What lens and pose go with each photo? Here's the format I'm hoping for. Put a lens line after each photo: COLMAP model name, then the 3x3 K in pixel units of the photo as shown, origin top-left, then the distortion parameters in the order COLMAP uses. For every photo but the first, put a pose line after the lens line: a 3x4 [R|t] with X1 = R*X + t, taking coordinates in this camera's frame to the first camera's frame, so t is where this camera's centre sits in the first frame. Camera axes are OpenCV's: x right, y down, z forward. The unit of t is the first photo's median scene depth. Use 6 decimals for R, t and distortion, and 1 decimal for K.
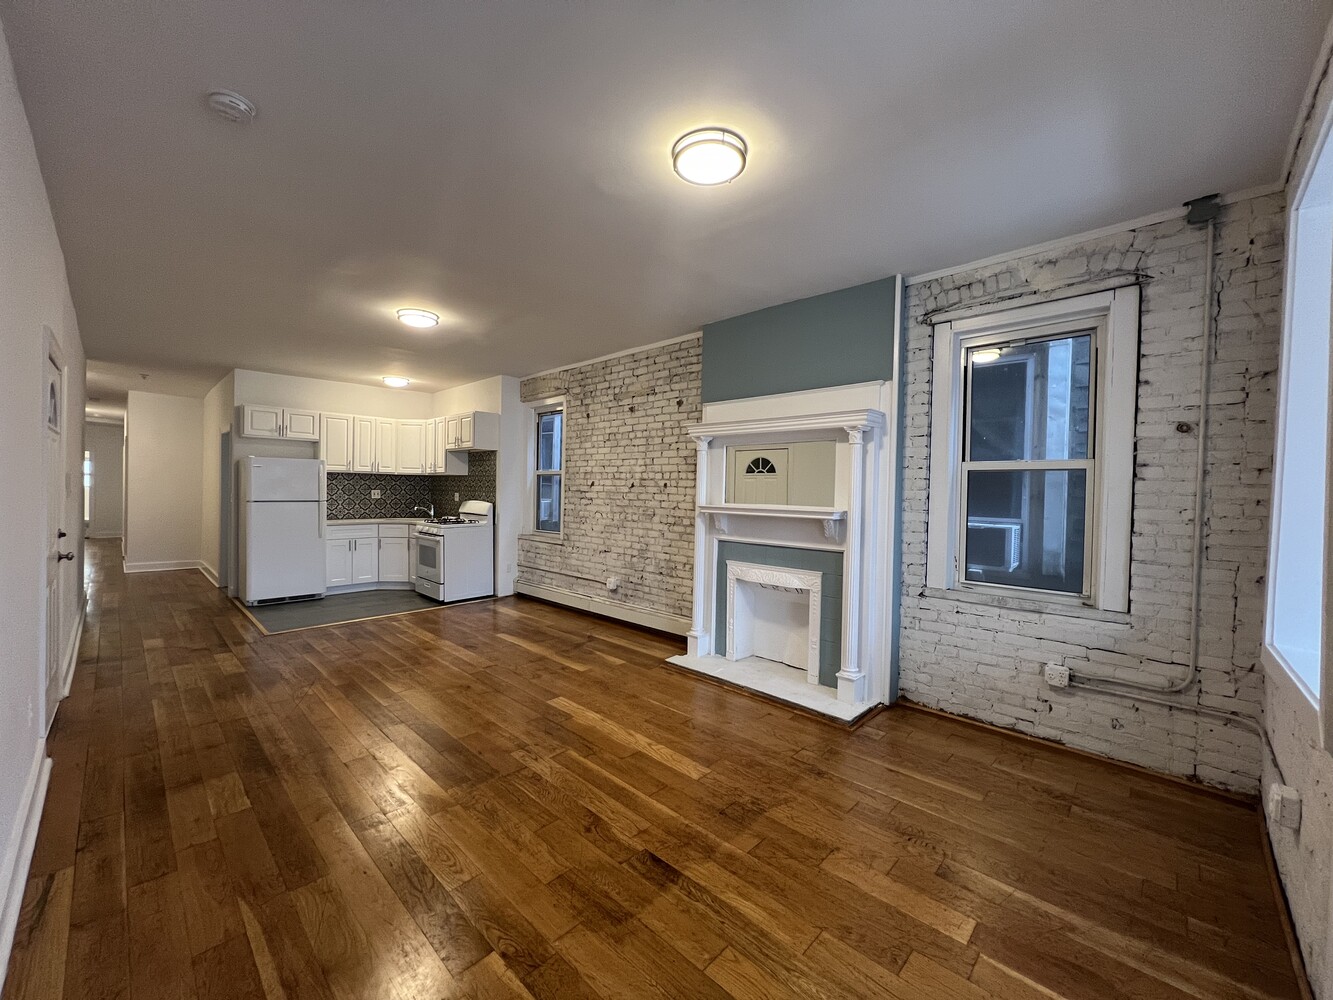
lens RADIAL K [[530.5, 0, 664.3], [0, 530.5, 499.2], [0, 0, 1]] dist [-0.003840, 0.001158]
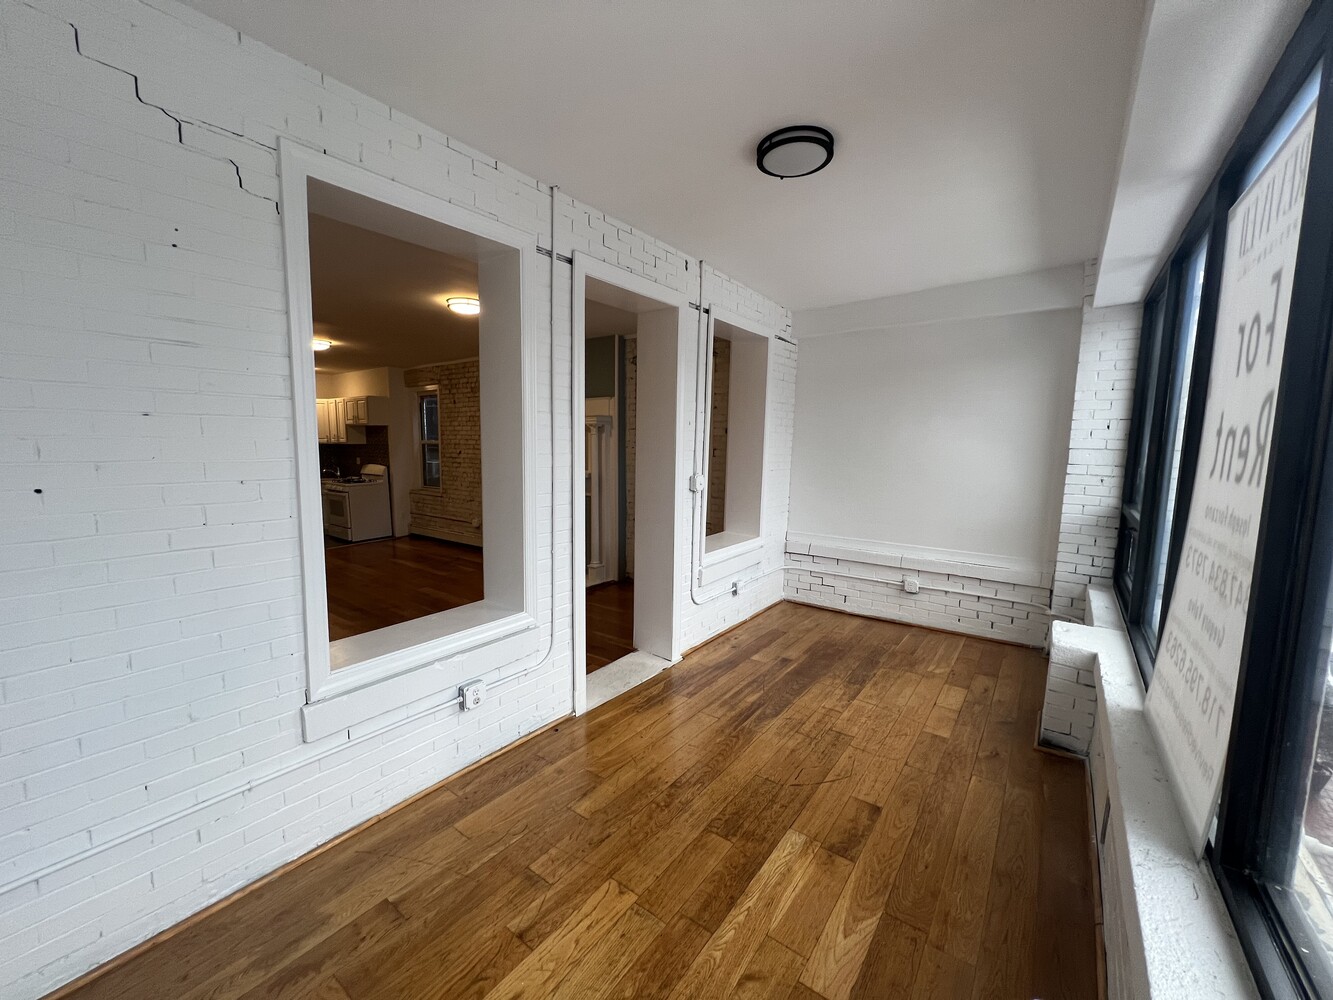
lens RADIAL K [[530.5, 0, 669.7], [0, 530.5, 499.6], [0, 0, 1]] dist [-0.003840, 0.001158]
pose [[0.990455, -0.026448, 0.135276, 0.249136], [0.013087, 0.995030, 0.098717, -0.040582], [-0.137215, -0.096004, 0.985878, -0.520337]]
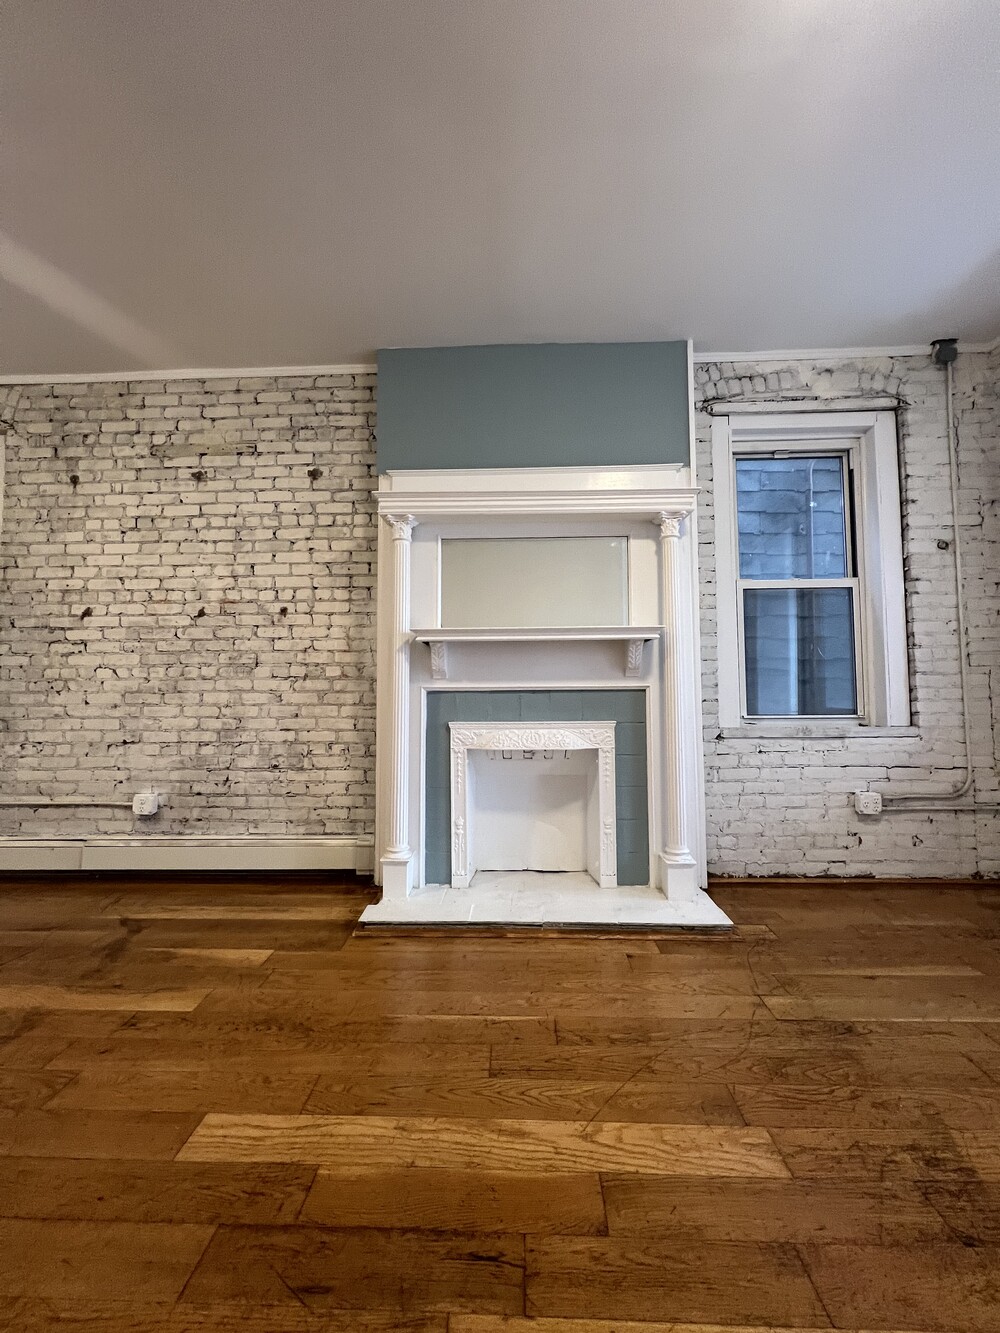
lens RADIAL K [[530.5, 0, 501.0], [0, 530.5, 664.9], [0, 0, 1]] dist [-0.003840, 0.001158]
pose [[0.743817, 0.012979, 0.668257, -0.205921], [0.032140, 0.997960, -0.055157, 0.071139], [-0.667610, 0.062504, 0.741883, 0.420903]]
